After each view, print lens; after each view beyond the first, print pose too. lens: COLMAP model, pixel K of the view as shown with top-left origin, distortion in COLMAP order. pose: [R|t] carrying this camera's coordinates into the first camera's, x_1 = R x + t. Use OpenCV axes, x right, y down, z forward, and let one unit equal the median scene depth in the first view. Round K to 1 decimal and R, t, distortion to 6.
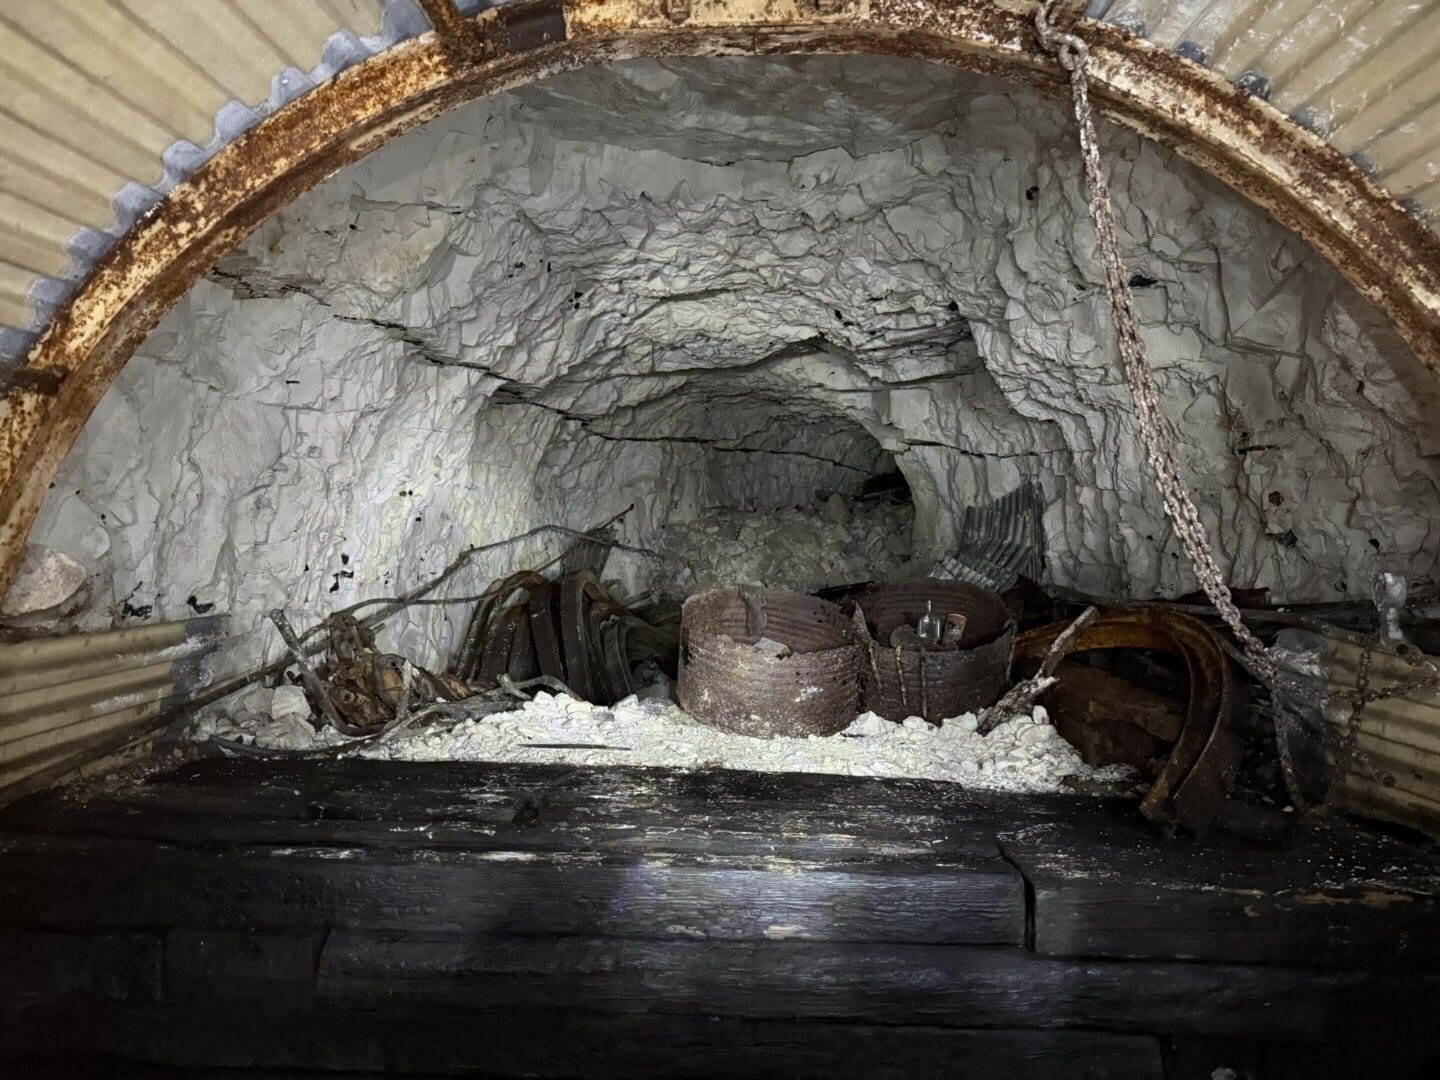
lens RADIAL K [[992.5, 0, 726.0], [0, 992.5, 563.2], [0, 0, 1]] dist [0.001163, -0.039229]
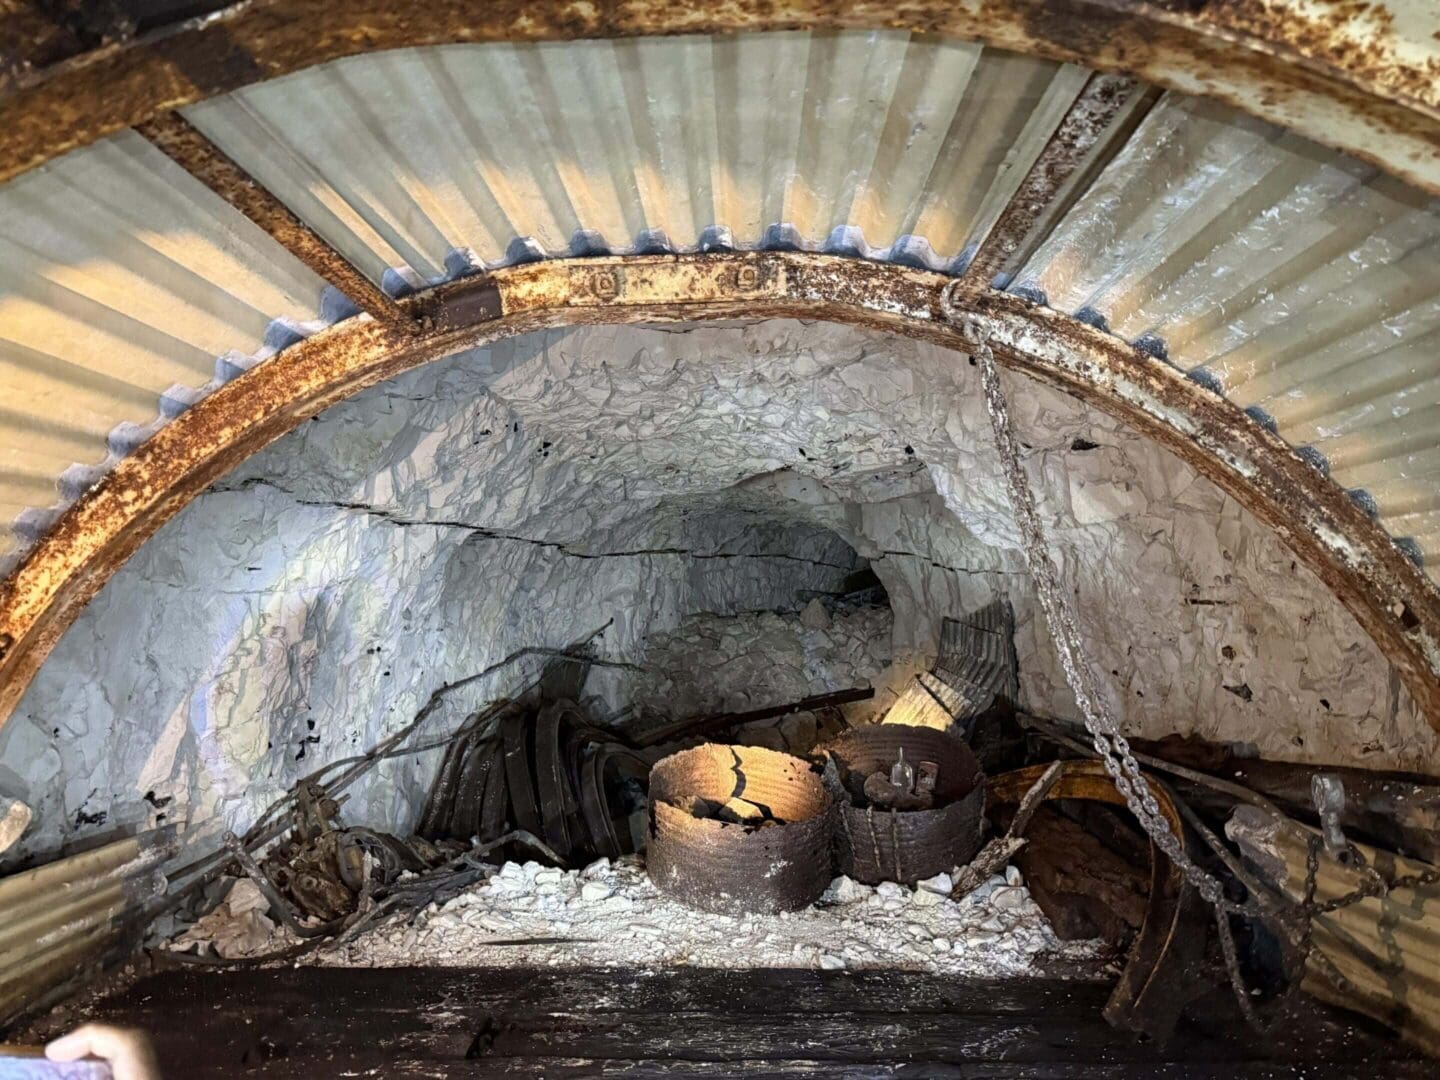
lens RADIAL K [[993.3, 0, 739.8], [0, 993.3, 535.7], [0, 0, 1]] dist [0.003152, -0.044502]
pose [[0.999146, -0.032594, 0.025378, 0.035603], [0.035009, 0.994228, -0.101419, -0.112111], [-0.021926, 0.102220, 0.994520, -0.018460]]
